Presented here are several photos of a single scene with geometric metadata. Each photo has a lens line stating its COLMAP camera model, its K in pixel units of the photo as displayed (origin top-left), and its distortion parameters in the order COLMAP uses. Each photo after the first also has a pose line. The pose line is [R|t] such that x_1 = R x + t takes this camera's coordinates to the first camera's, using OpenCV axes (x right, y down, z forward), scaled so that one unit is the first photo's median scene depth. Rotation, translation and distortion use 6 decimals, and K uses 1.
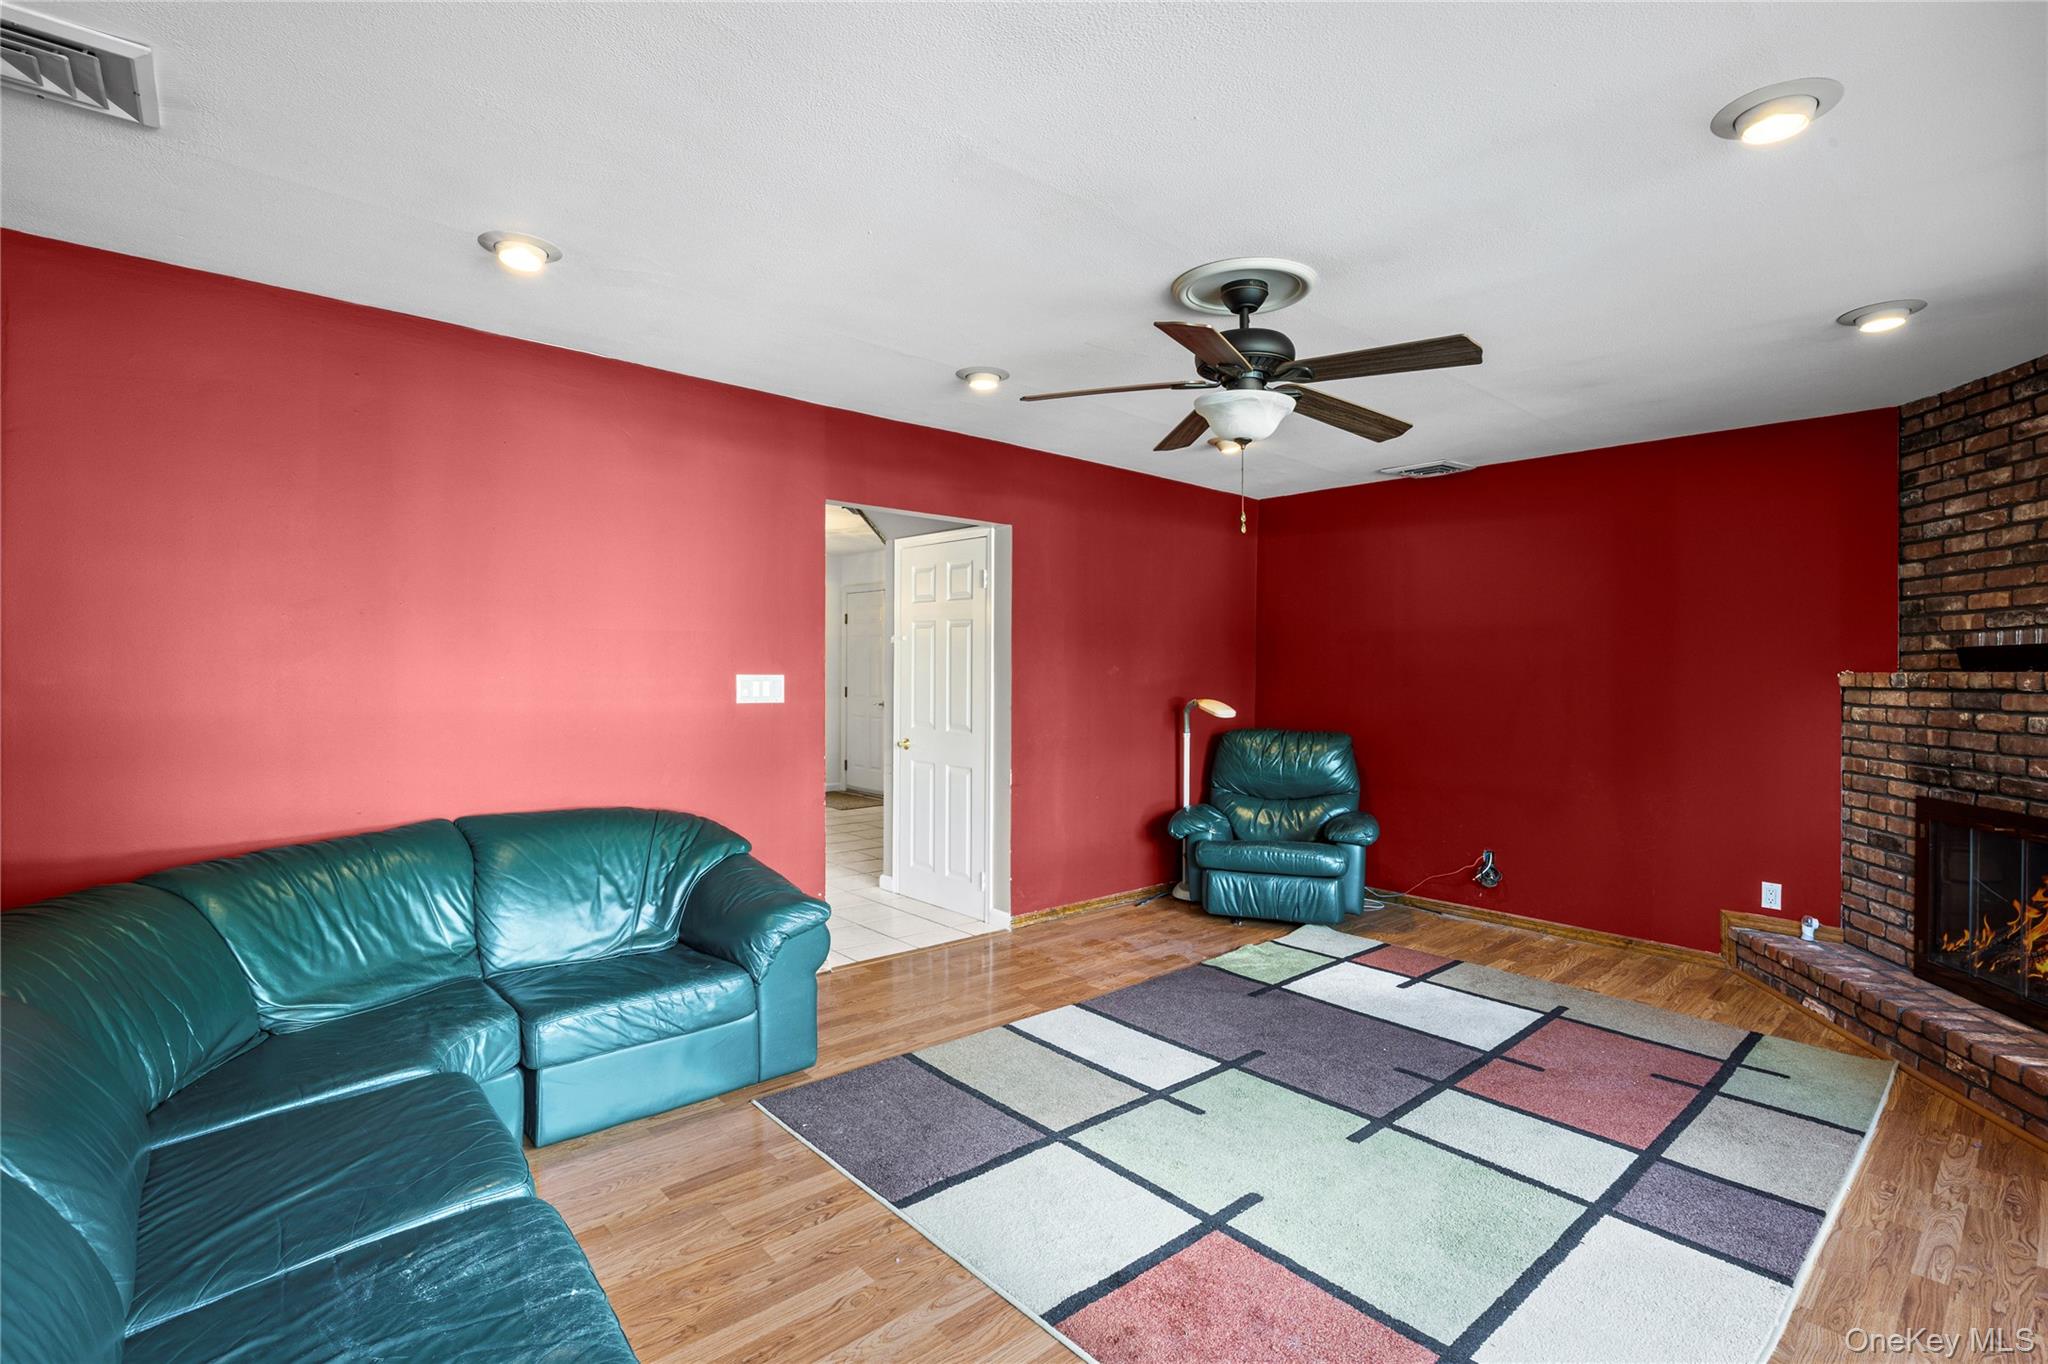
lens RADIAL K [[959.1, 0, 1028.5], [0, 959.1, 682.9], [0, 0, 1]] dist [-0.004085, -0.000404]
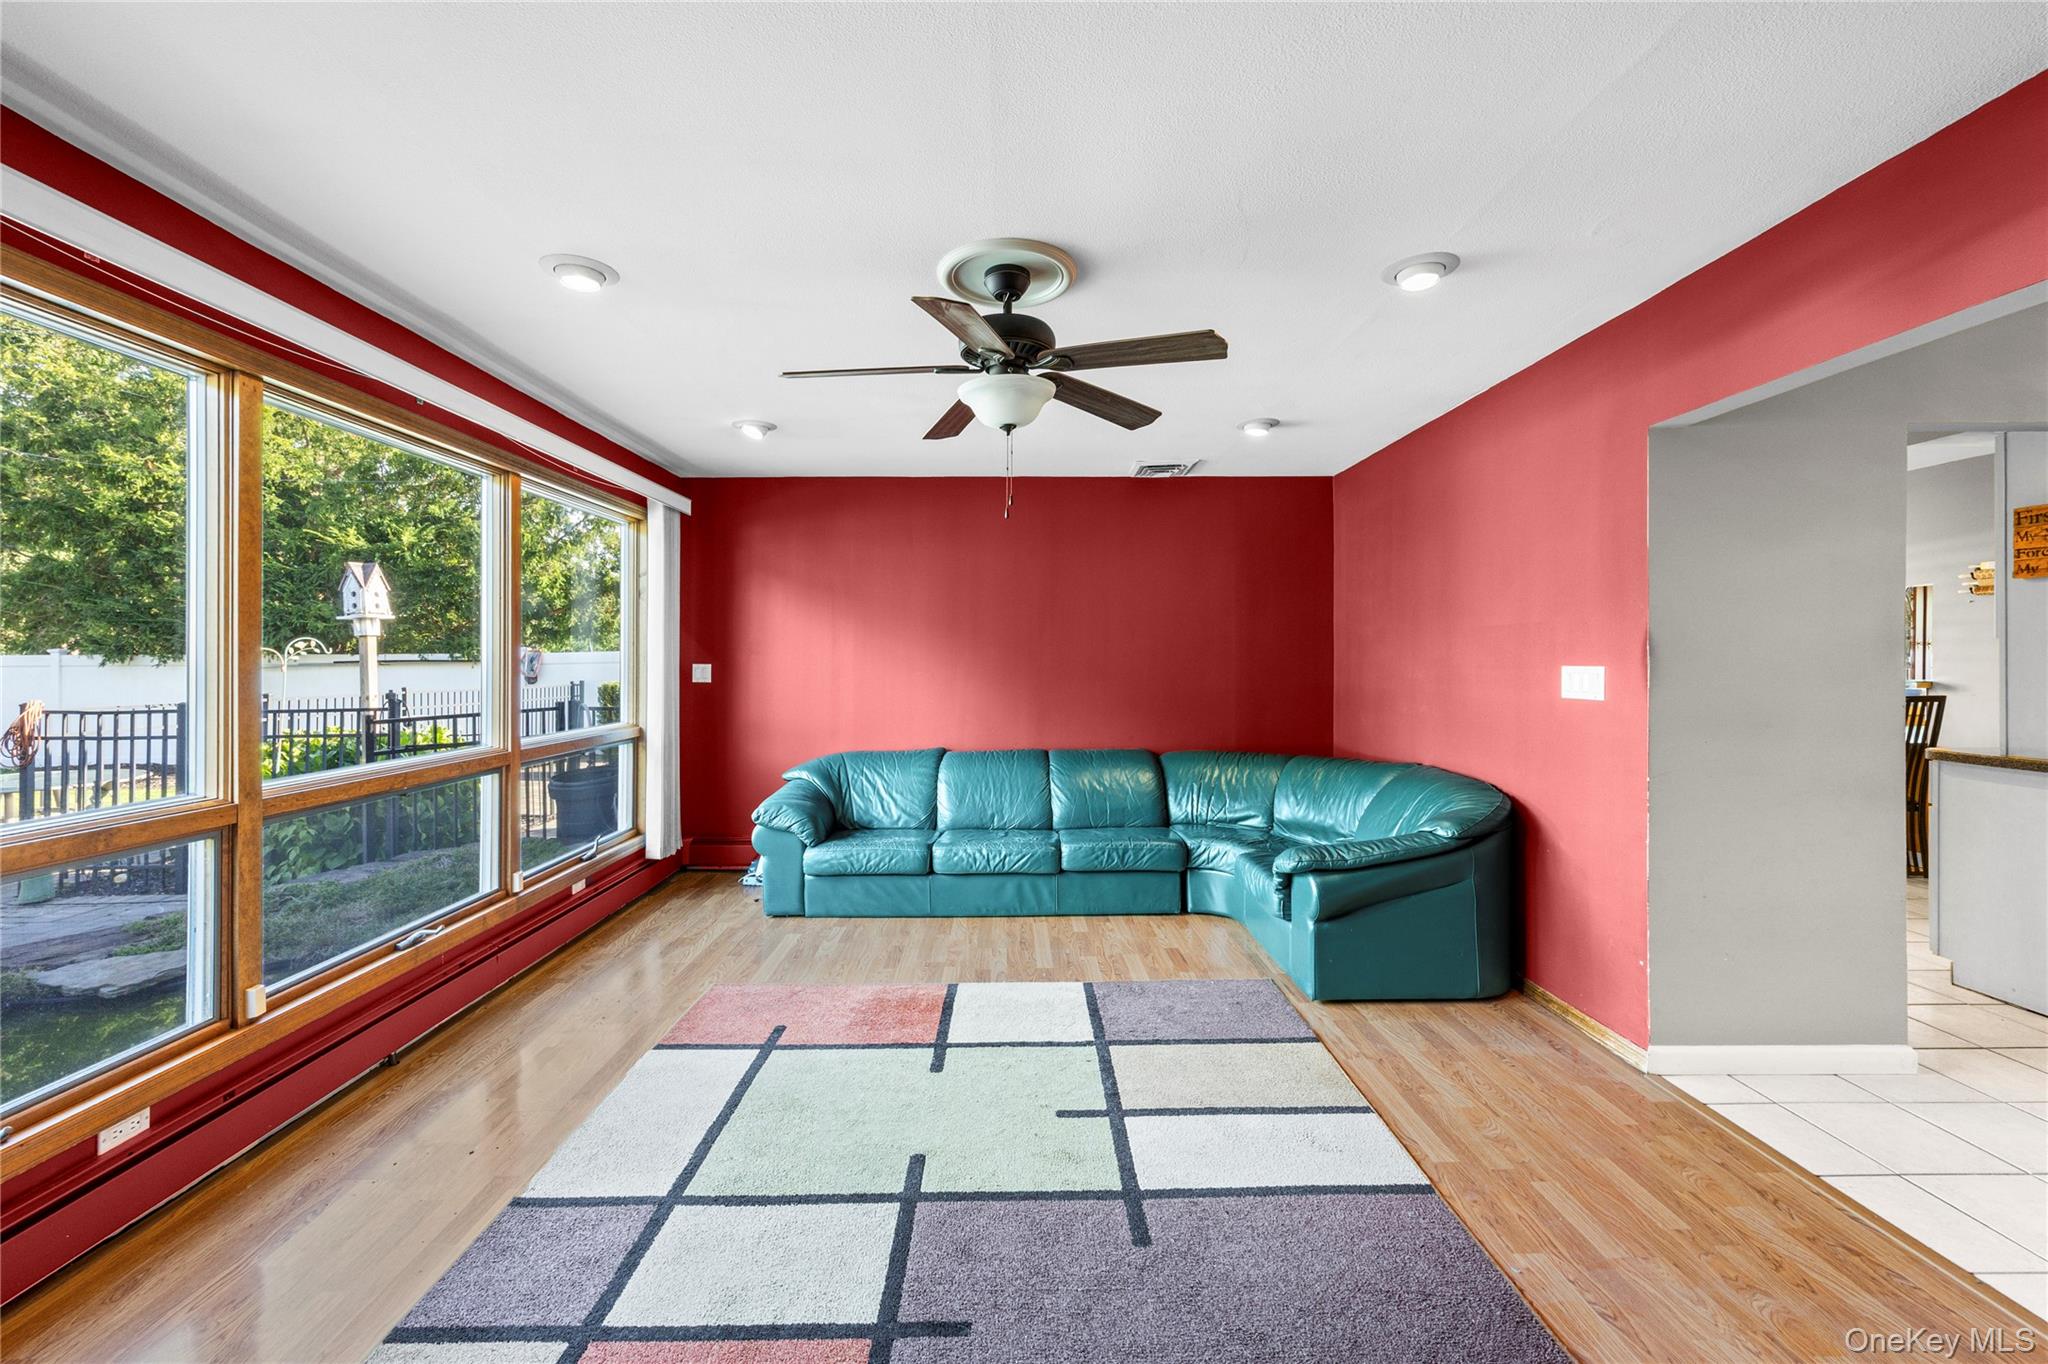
lens RADIAL K [[821.7, 0, 1015.1], [0, 821.7, 667.2], [0, 0, 1]] dist [0.004036, -0.000022]
pose [[-0.661508, -0.008721, -0.749887, 0.711351], [-0.019763, 0.999788, 0.005806, -0.002289], [0.749678, 0.018661, -0.661540, 1.286965]]
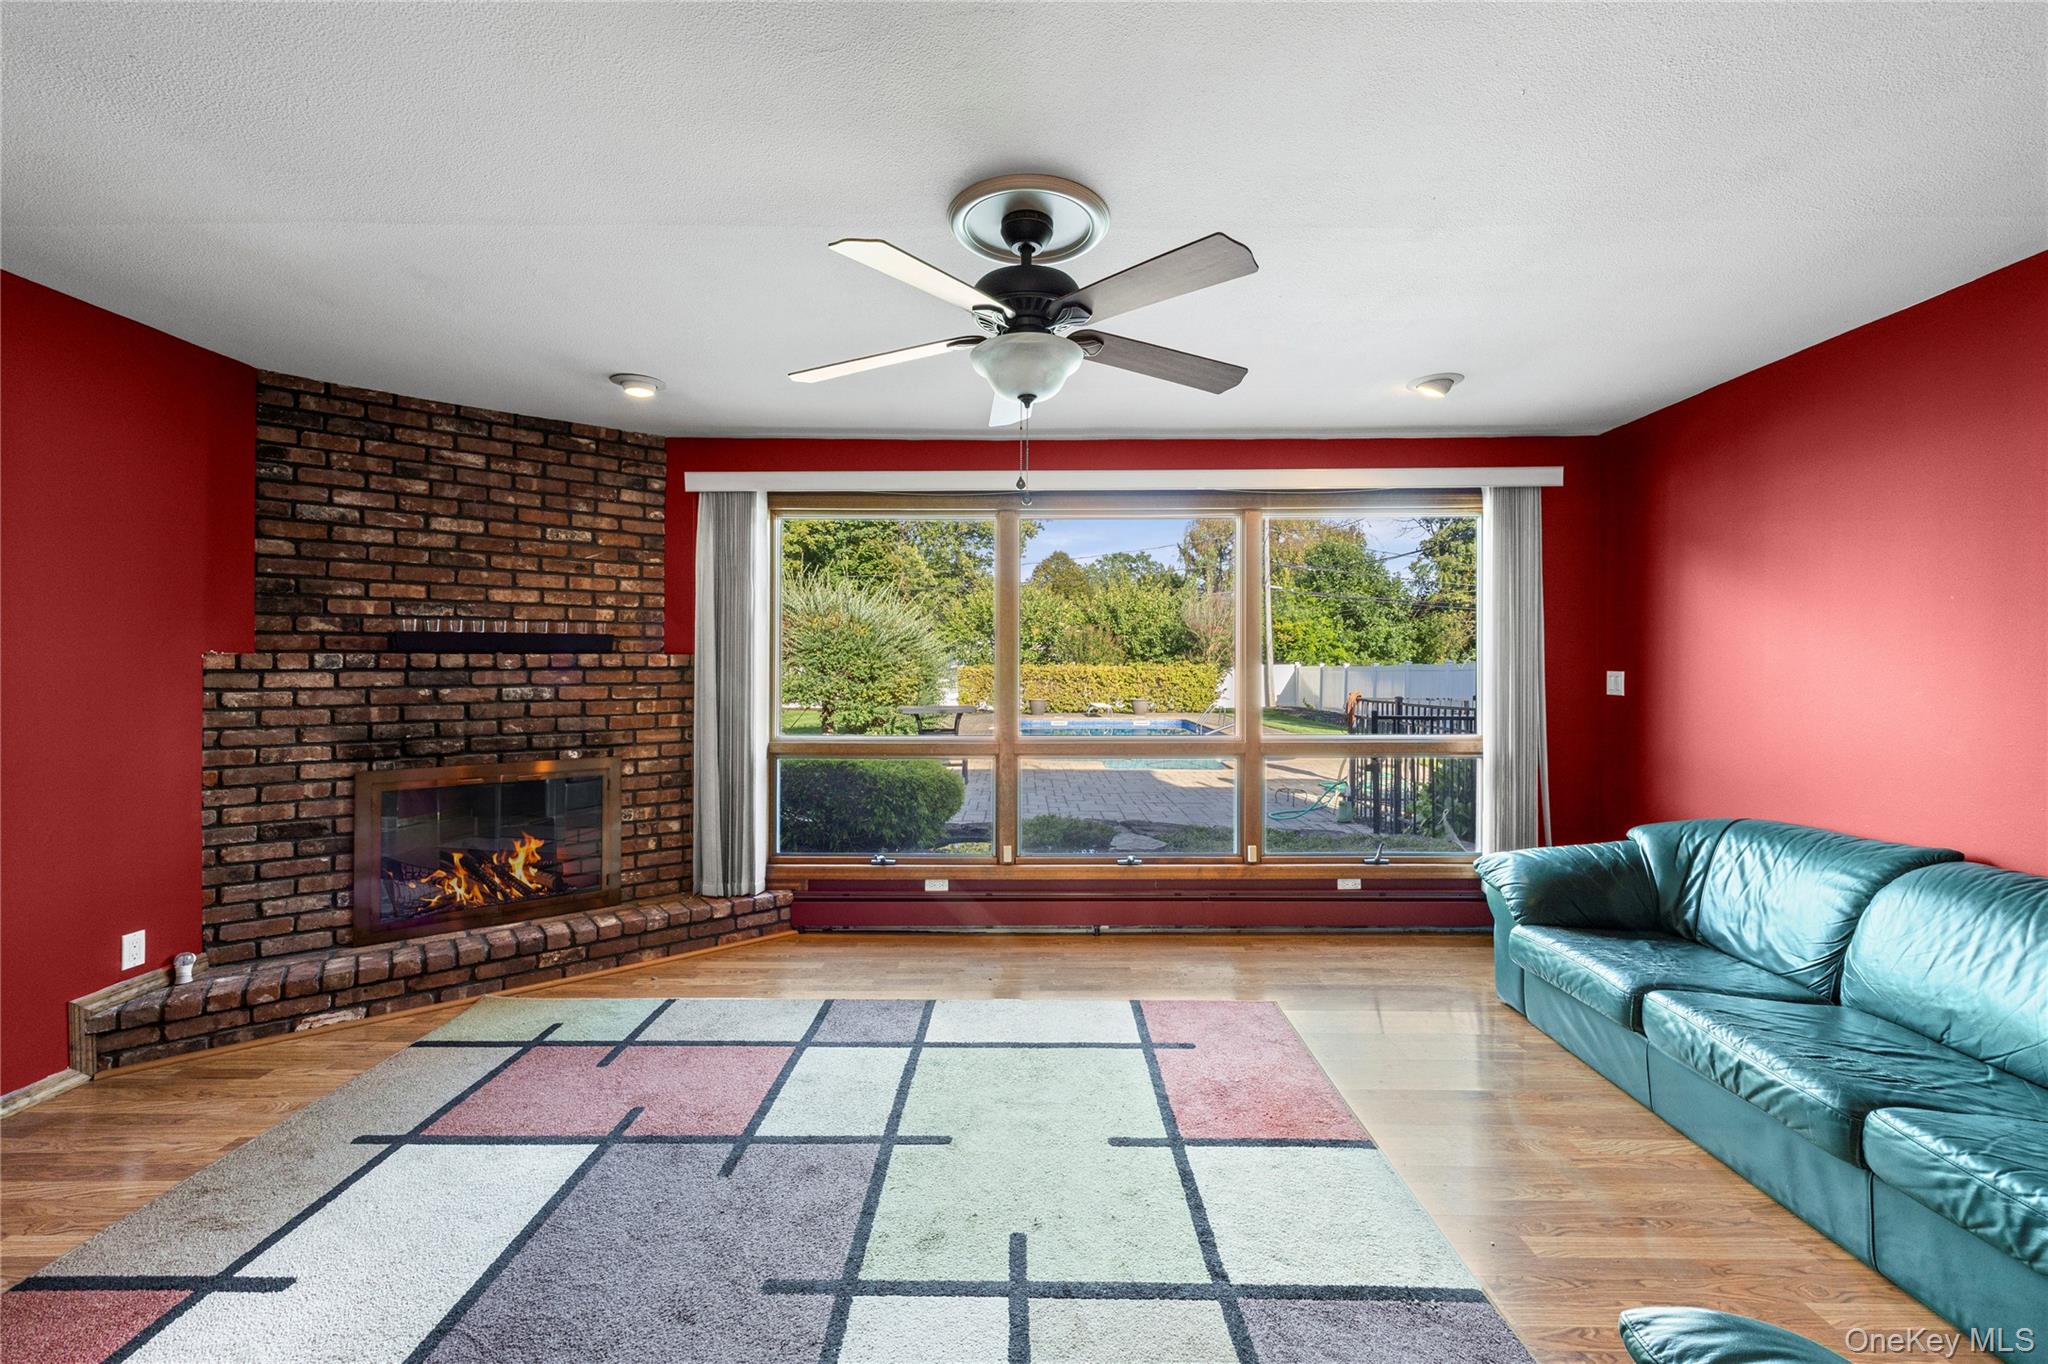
lens RADIAL K [[821.7, 0, 1030.7], [0, 821.7, 653.9], [0, 0, 1]] dist [0.004036, -0.000022]
pose [[-0.747634, -0.006414, 0.664080, -0.225268], [-0.001963, 0.999970, 0.007448, -0.020157], [-0.664108, 0.004265, -0.747624, 1.271504]]
